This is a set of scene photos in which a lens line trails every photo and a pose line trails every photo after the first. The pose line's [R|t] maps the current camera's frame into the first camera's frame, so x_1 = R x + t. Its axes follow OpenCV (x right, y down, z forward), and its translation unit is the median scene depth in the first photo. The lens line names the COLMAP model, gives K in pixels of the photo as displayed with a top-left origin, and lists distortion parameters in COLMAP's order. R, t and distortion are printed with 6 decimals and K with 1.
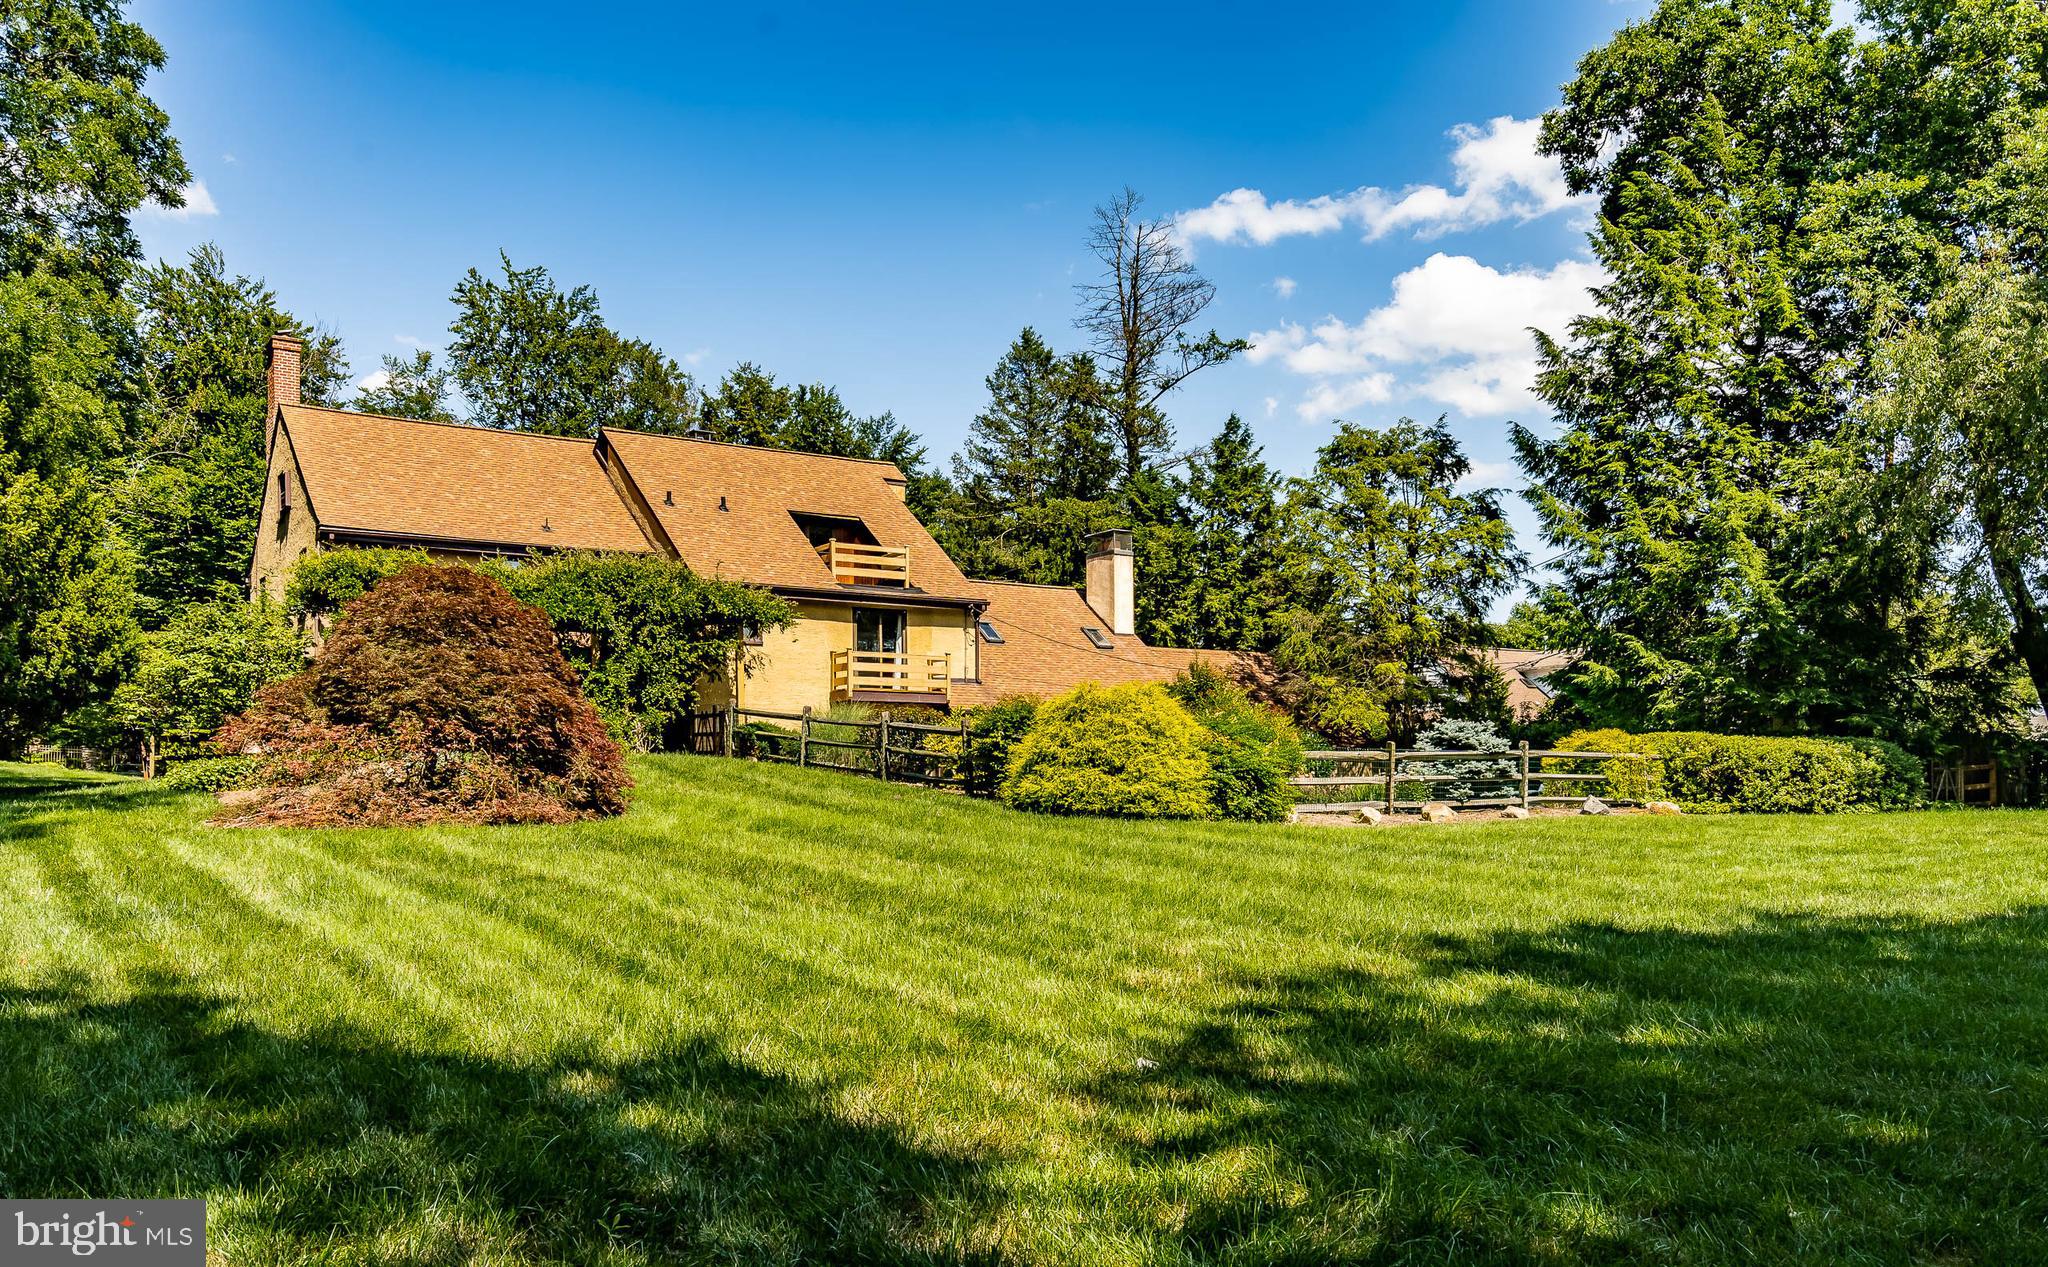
lens RADIAL K [[1561.4, 0, 1012.8], [0, 1561.4, 633.5], [0, 0, 1]] dist [0.009363, -0.010579]
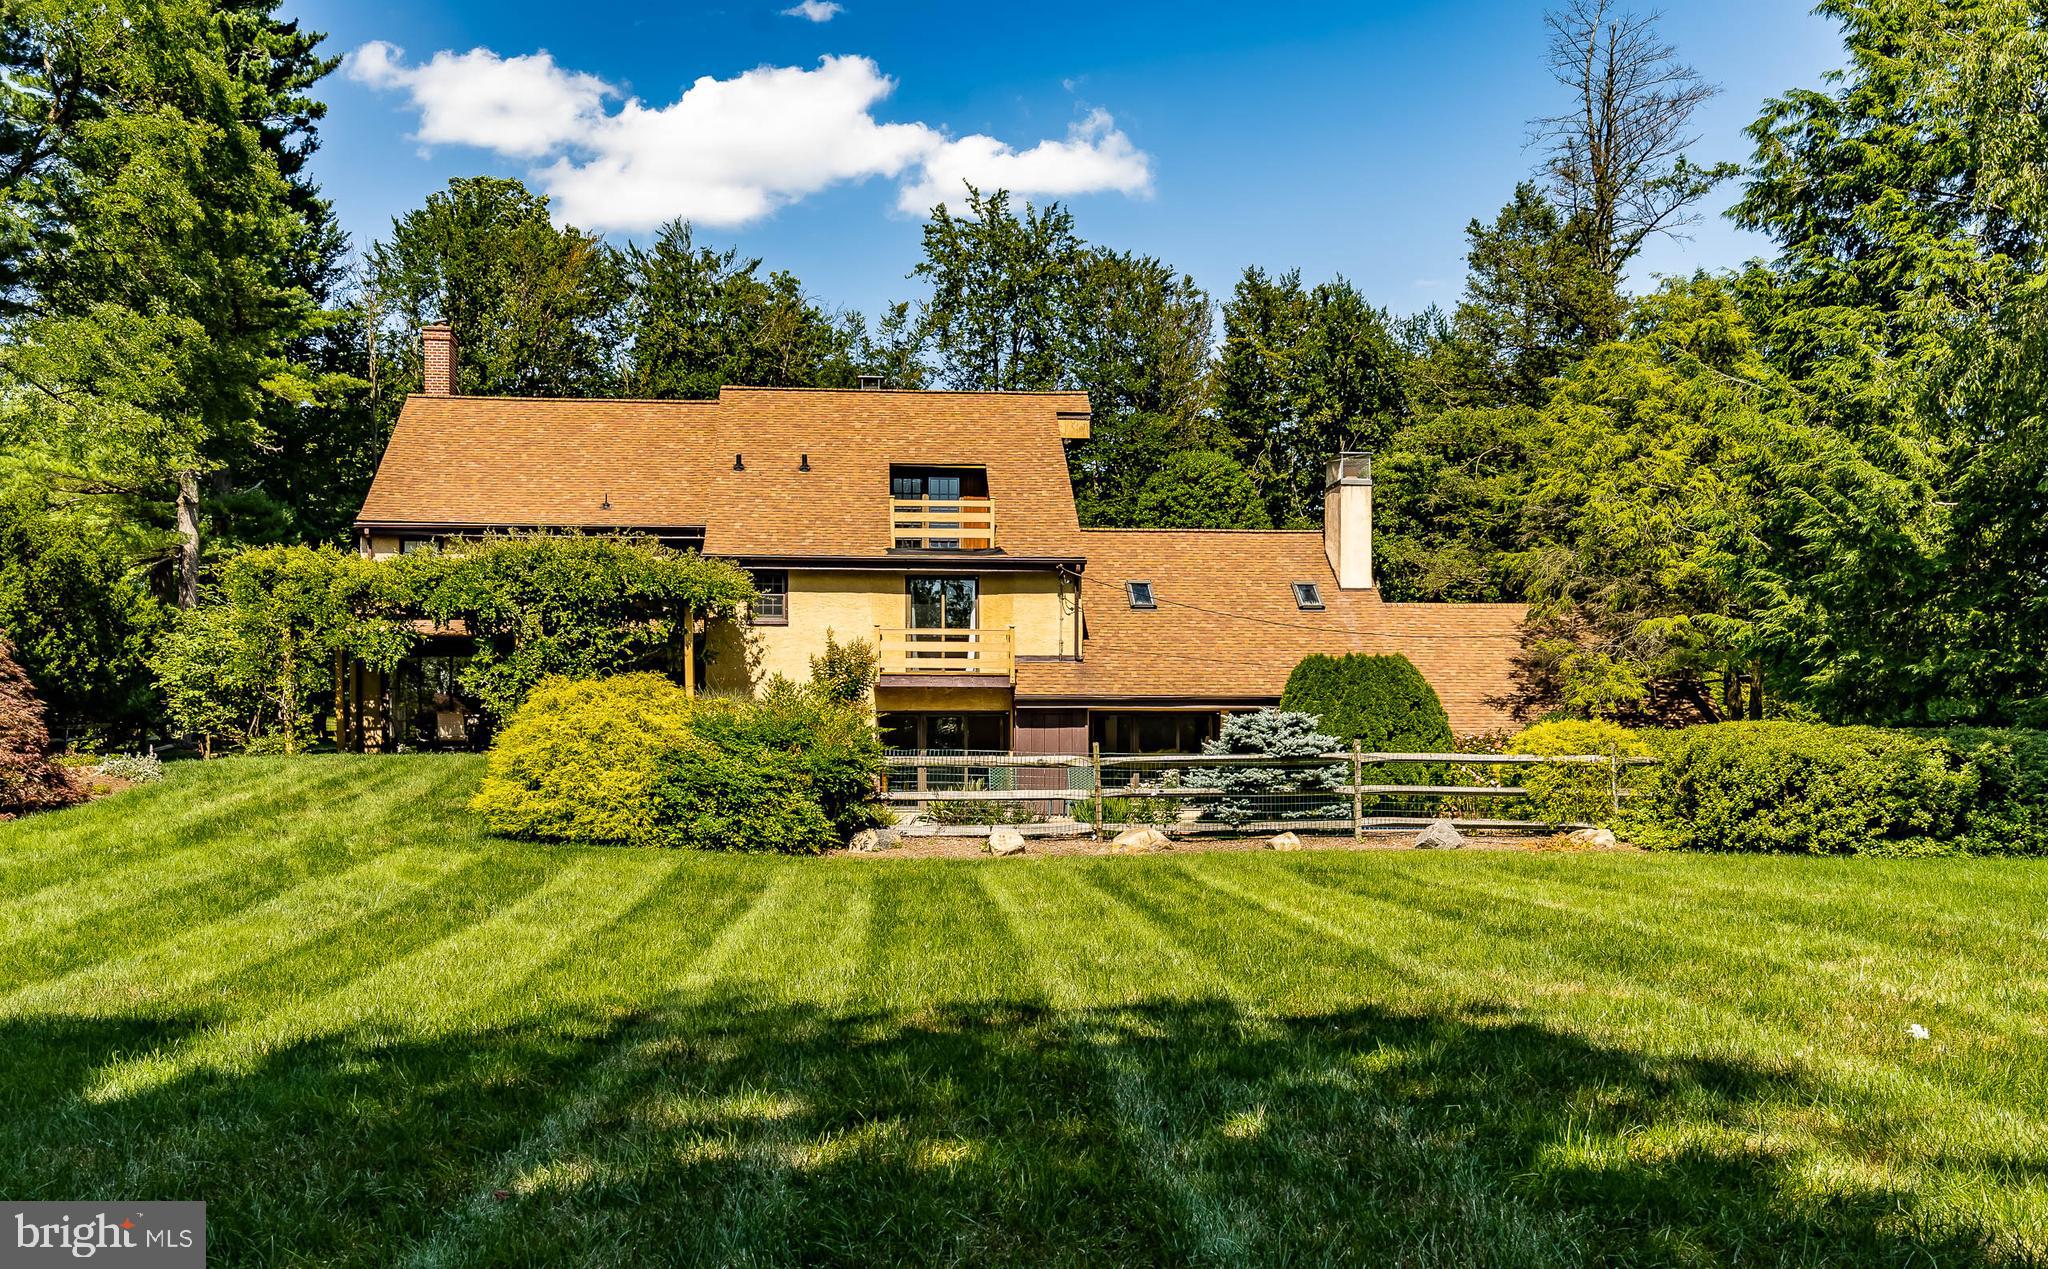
lens RADIAL K [[1871.0, 0, 1013.9], [0, 1871.0, 635.4], [0, 0, 1]] dist [0.010734, 0.000000]
pose [[0.876786, -0.030047, -0.479941, 0.584710], [0.041850, 0.999027, 0.013909, 0.004553], [0.479056, -0.032281, 0.877191, 0.193466]]
